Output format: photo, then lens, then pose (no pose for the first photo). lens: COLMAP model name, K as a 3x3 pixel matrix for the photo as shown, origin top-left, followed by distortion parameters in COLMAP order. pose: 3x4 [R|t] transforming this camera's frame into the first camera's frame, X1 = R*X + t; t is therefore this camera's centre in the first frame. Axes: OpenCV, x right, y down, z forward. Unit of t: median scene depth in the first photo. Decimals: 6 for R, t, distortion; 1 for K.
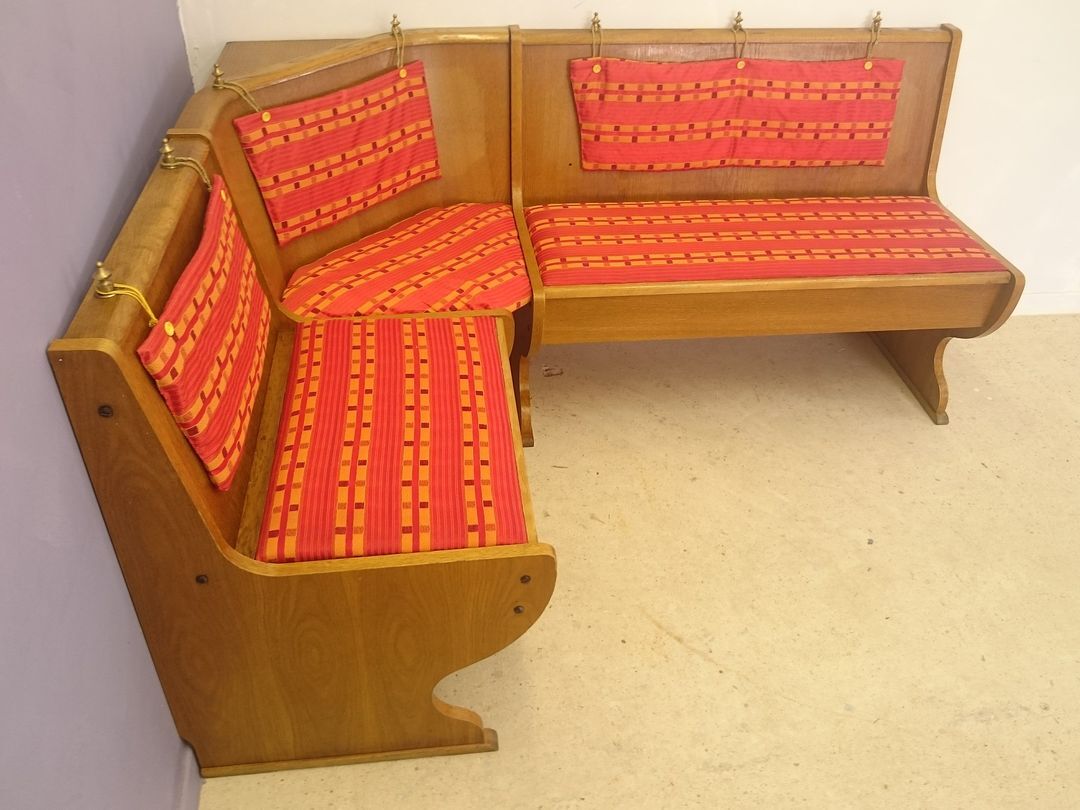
lens RADIAL K [[914.8, 0, 540.0], [0, 914.8, 405.0], [0, 0, 1]] dist [-0.003401, -0.010363]
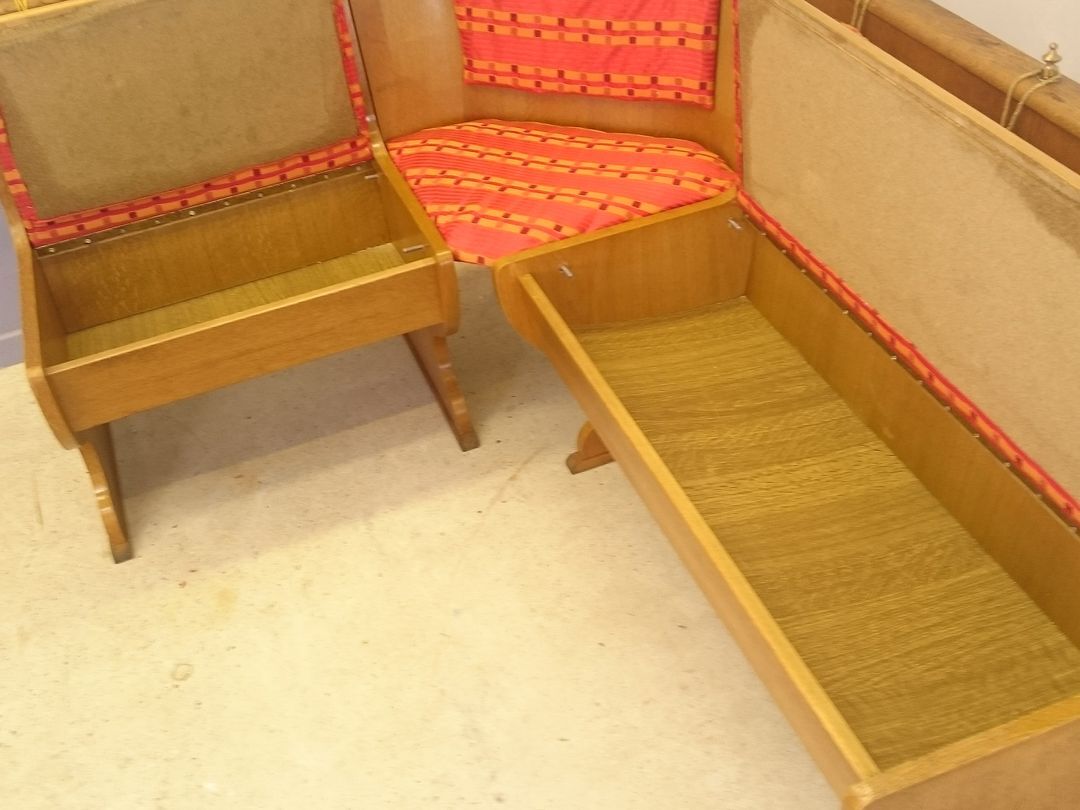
lens RADIAL K [[1304.9, 0, 540.0], [0, 1304.9, 405.0], [0, 0, 1]] dist [-0.006733, 0.002470]
pose [[0.221408, 0.563896, -0.795613, 0.929136], [-0.493129, 0.768603, 0.407522, -0.486245], [0.841310, 0.302111, 0.448249, 0.575668]]
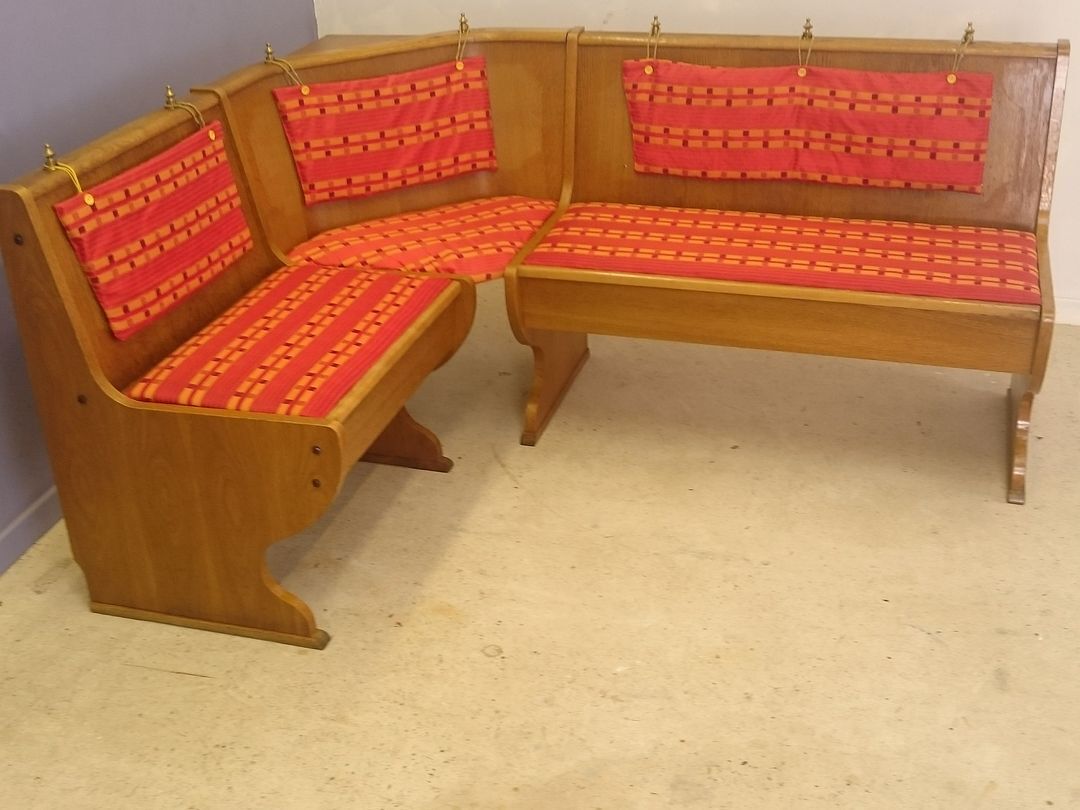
lens RADIAL K [[1316.0, 0, 540.0], [0, 1316.0, 405.0], [0, 0, 1]] dist [0.004270, -0.099686]
pose [[0.909556, 0.131570, -0.394205, 0.623905], [-0.192565, 0.974015, -0.119220, 0.193825], [0.368276, 0.184347, 0.911257, -0.295954]]
